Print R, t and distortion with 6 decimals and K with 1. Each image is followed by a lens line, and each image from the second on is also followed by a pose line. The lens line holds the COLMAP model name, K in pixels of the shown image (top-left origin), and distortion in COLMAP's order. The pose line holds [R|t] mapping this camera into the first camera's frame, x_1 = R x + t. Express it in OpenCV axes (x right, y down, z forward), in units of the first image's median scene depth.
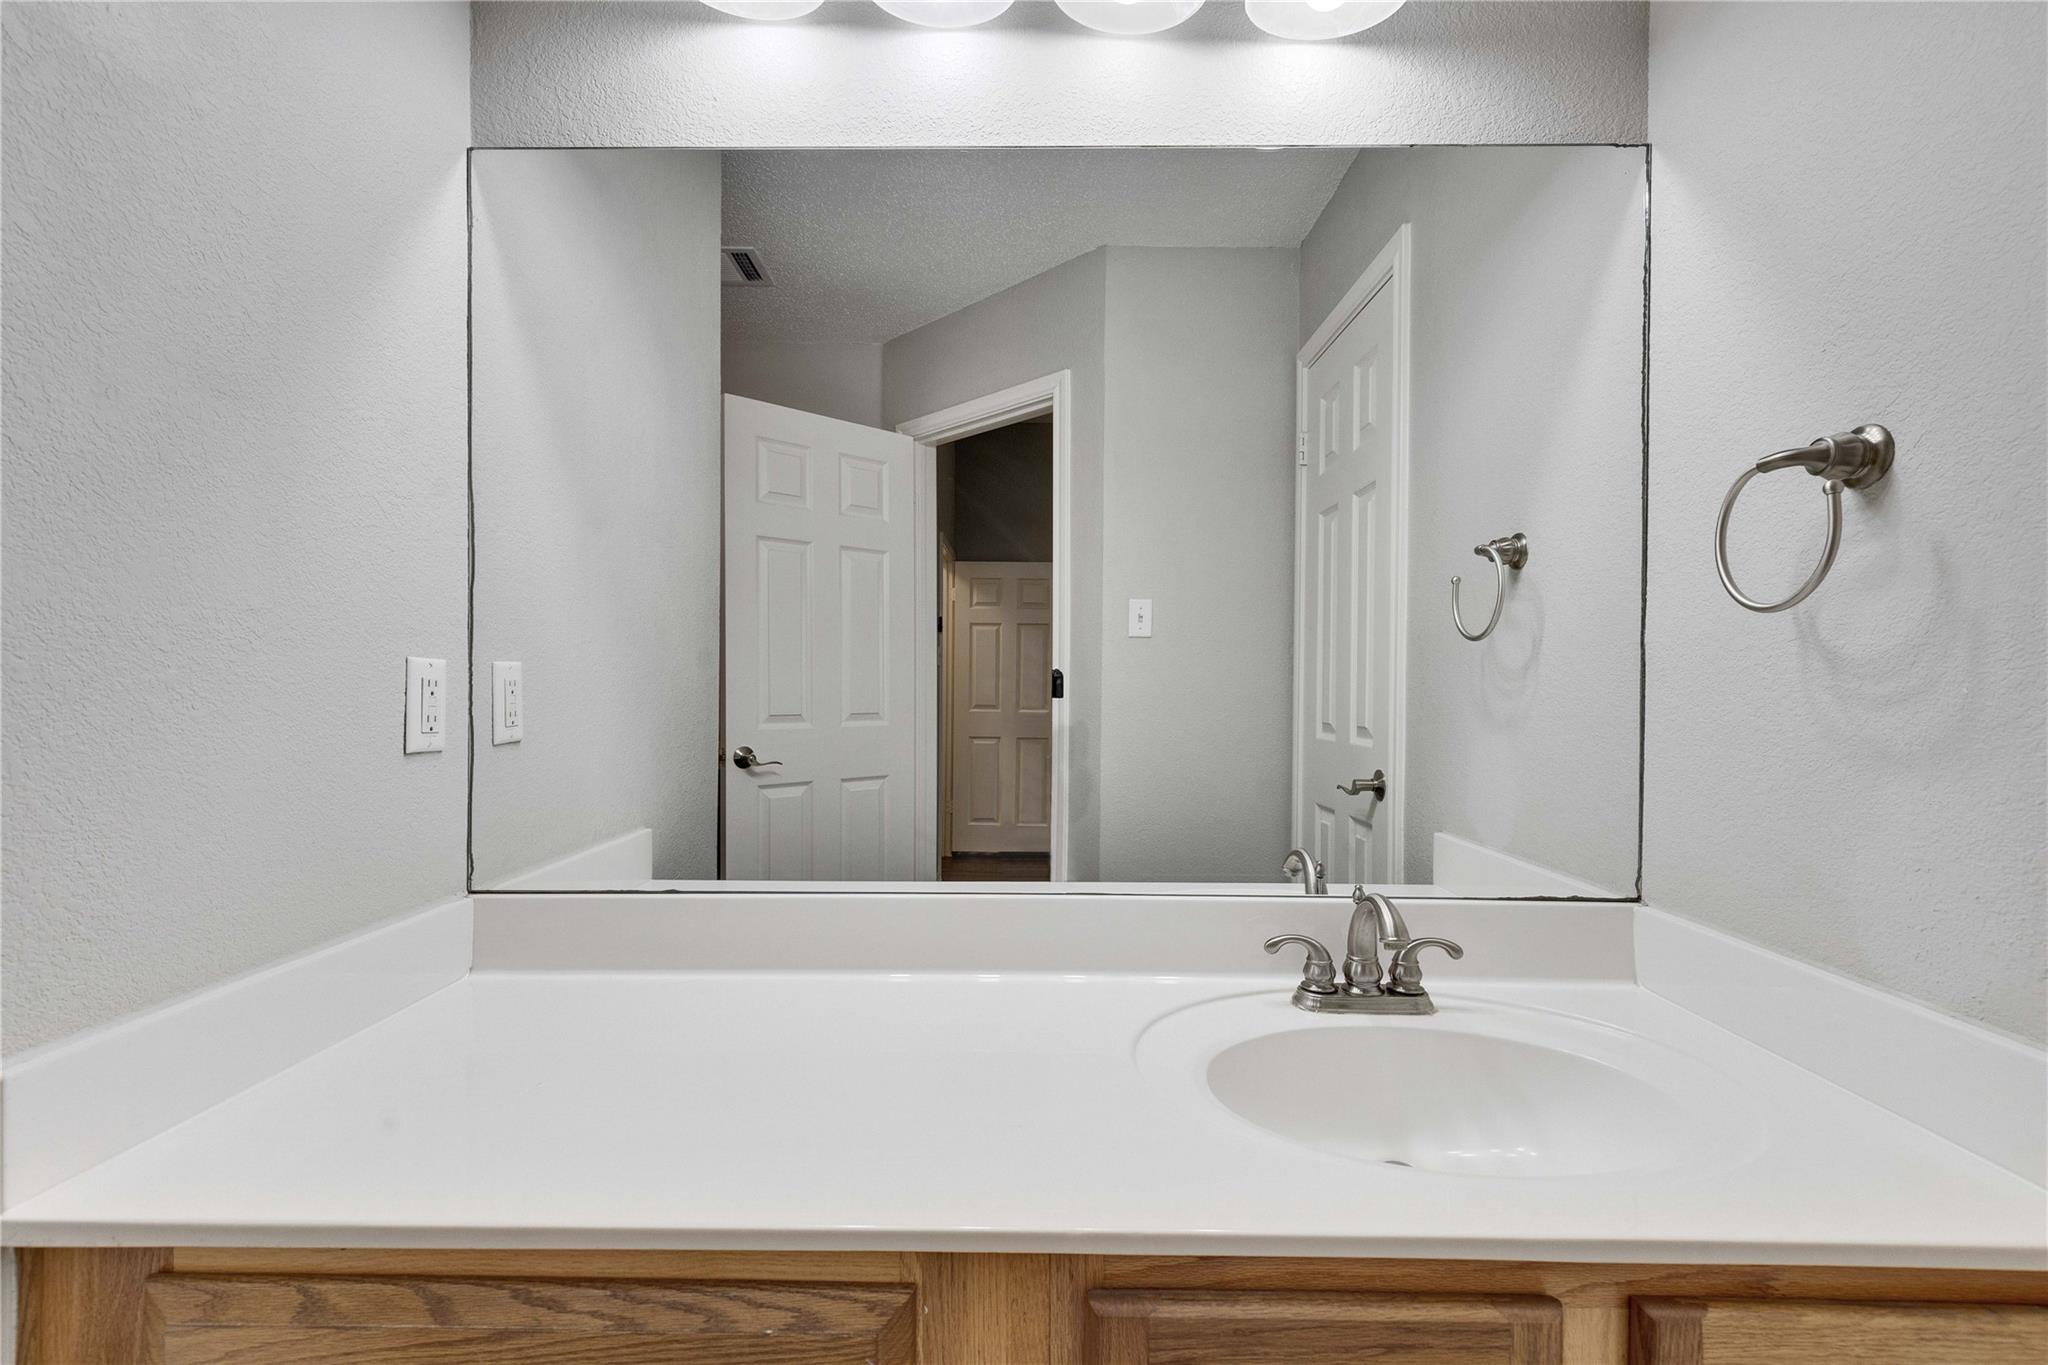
lens RADIAL K [[922.5, 0, 1018.4], [0, 922.5, 686.8], [0, 0, 1]] dist [0.009570, -0.001466]
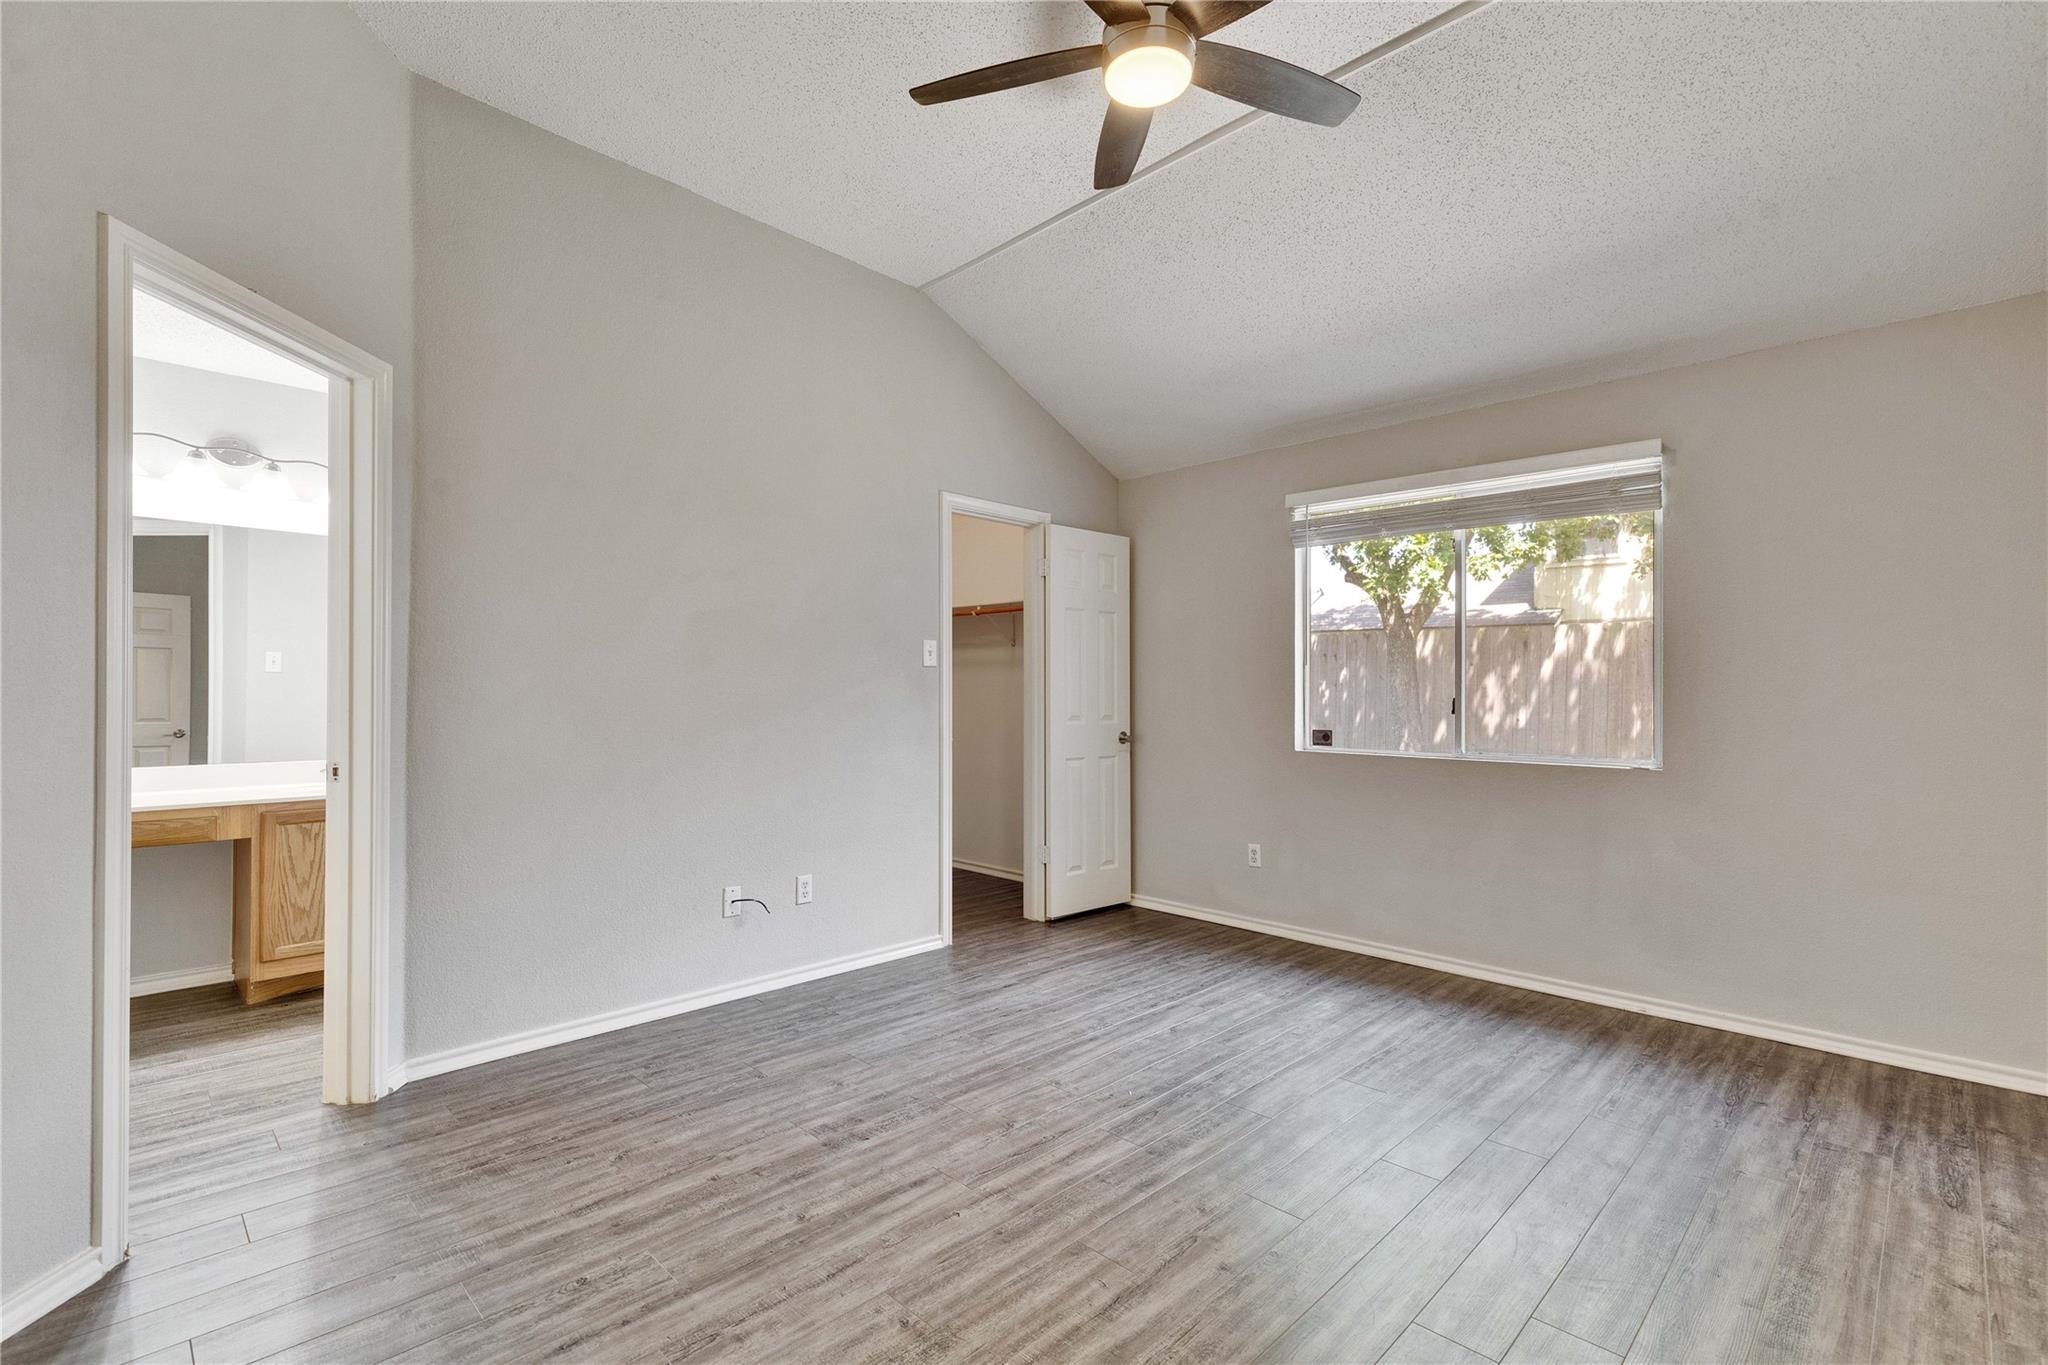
lens RADIAL K [[922.5, 0, 1018.4], [0, 922.5, 686.8], [0, 0, 1]] dist [0.009570, -0.001466]
pose [[0.691030, 0.001876, 0.722824, -0.422539], [0.010499, 0.999865, -0.012631, 0.034186], [-0.722750, 0.016317, 0.690917, -3.186872]]
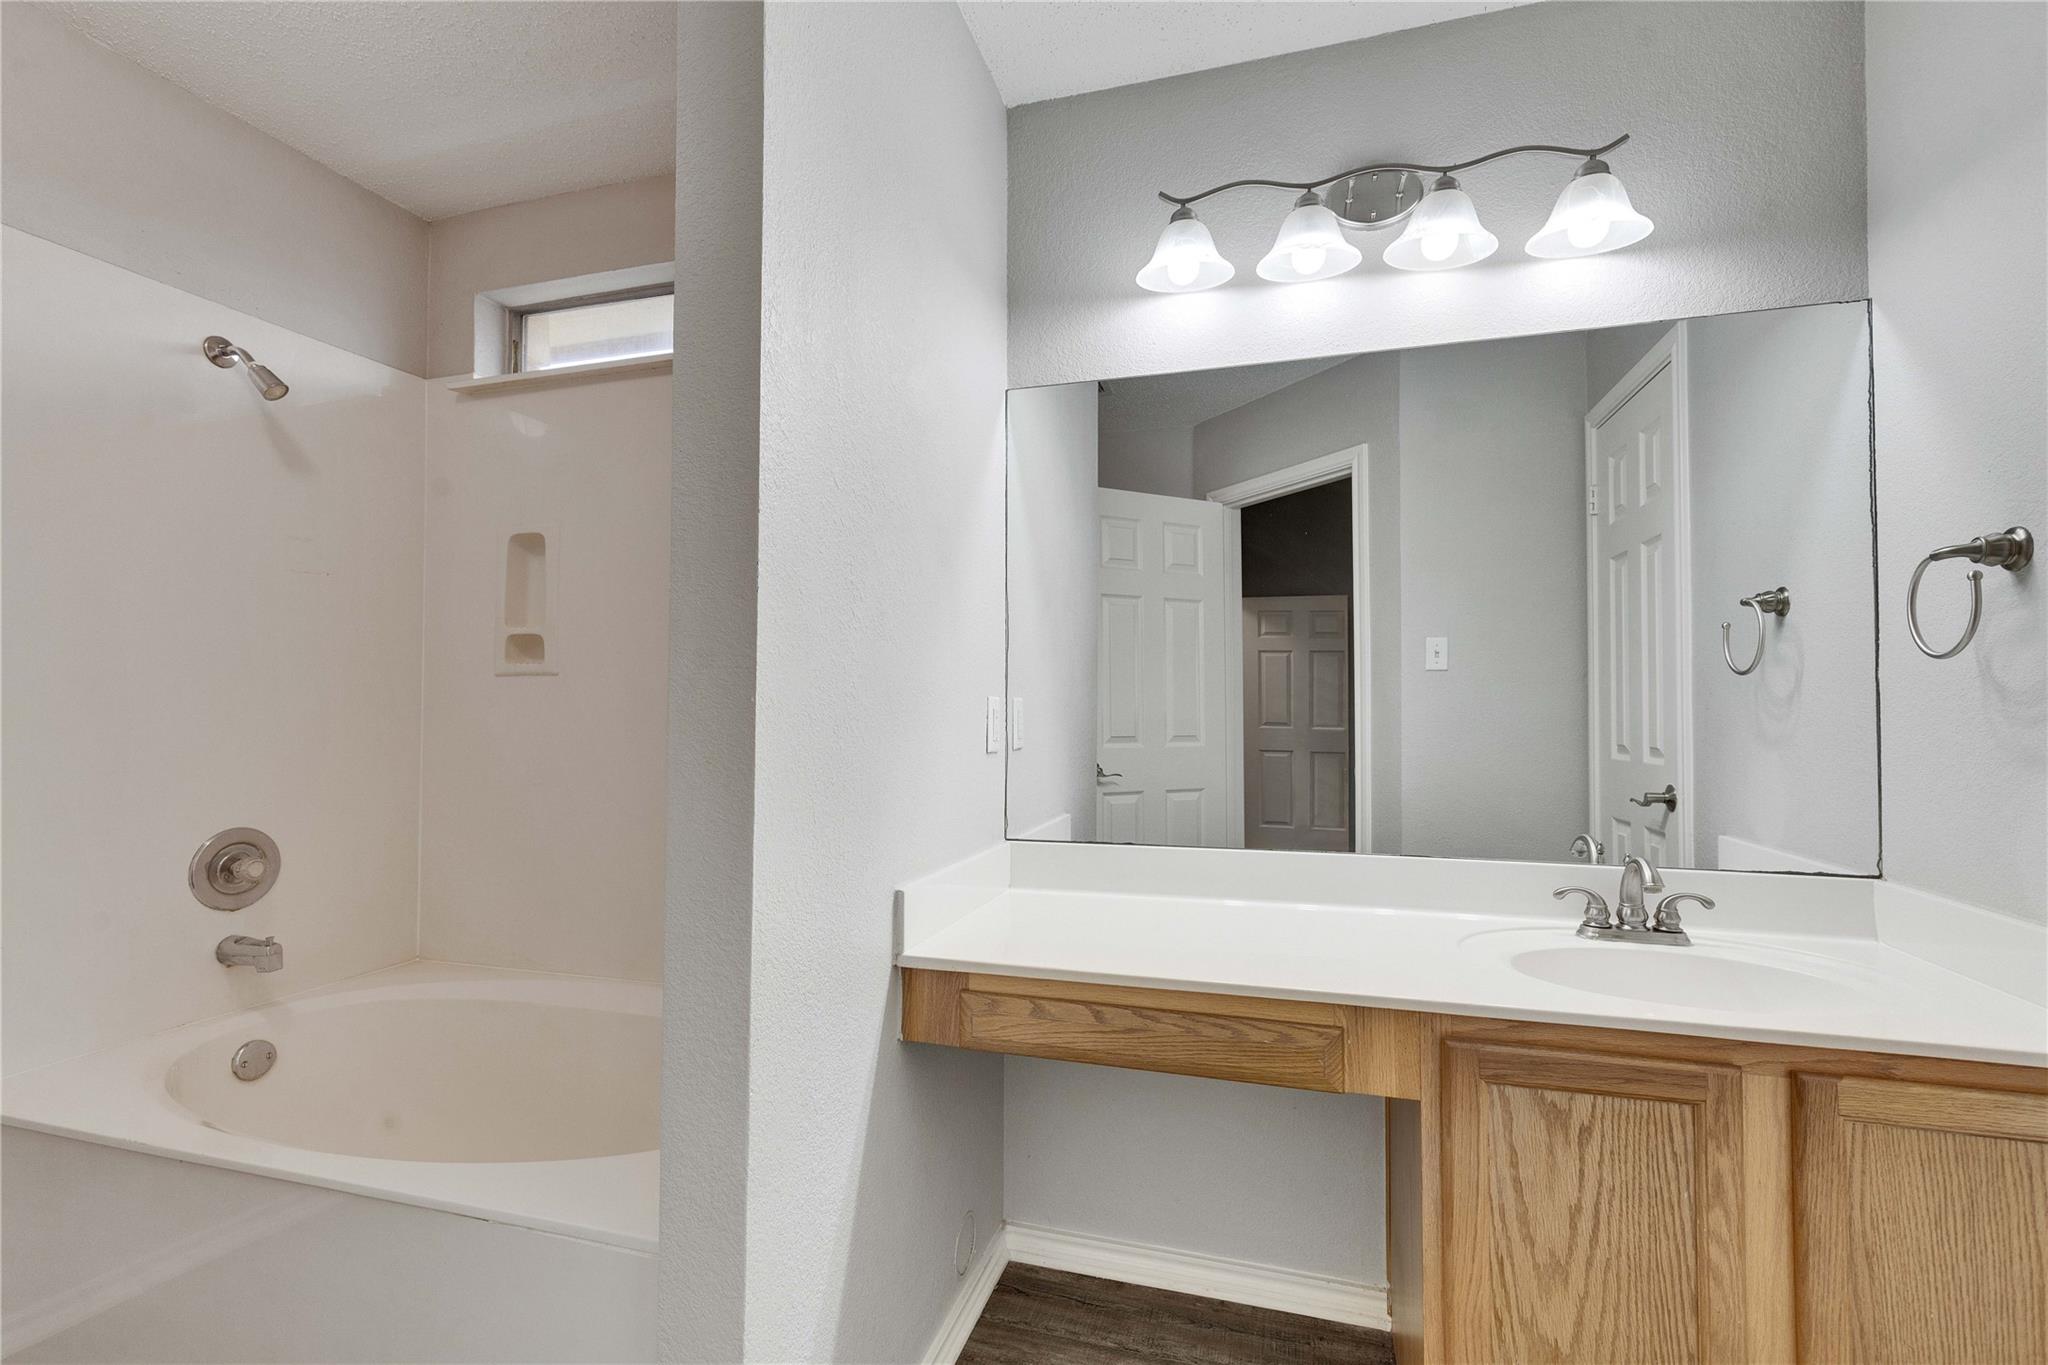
lens RADIAL K [[922.5, 0, 1018.4], [0, 922.5, 686.8], [0, 0, 1]] dist [0.009570, -0.001466]
pose [[0.961920, -0.011122, -0.273106, -0.127632], [0.002844, 0.999525, -0.030688, 0.002203], [0.273317, 0.028742, 0.961494, -0.579765]]
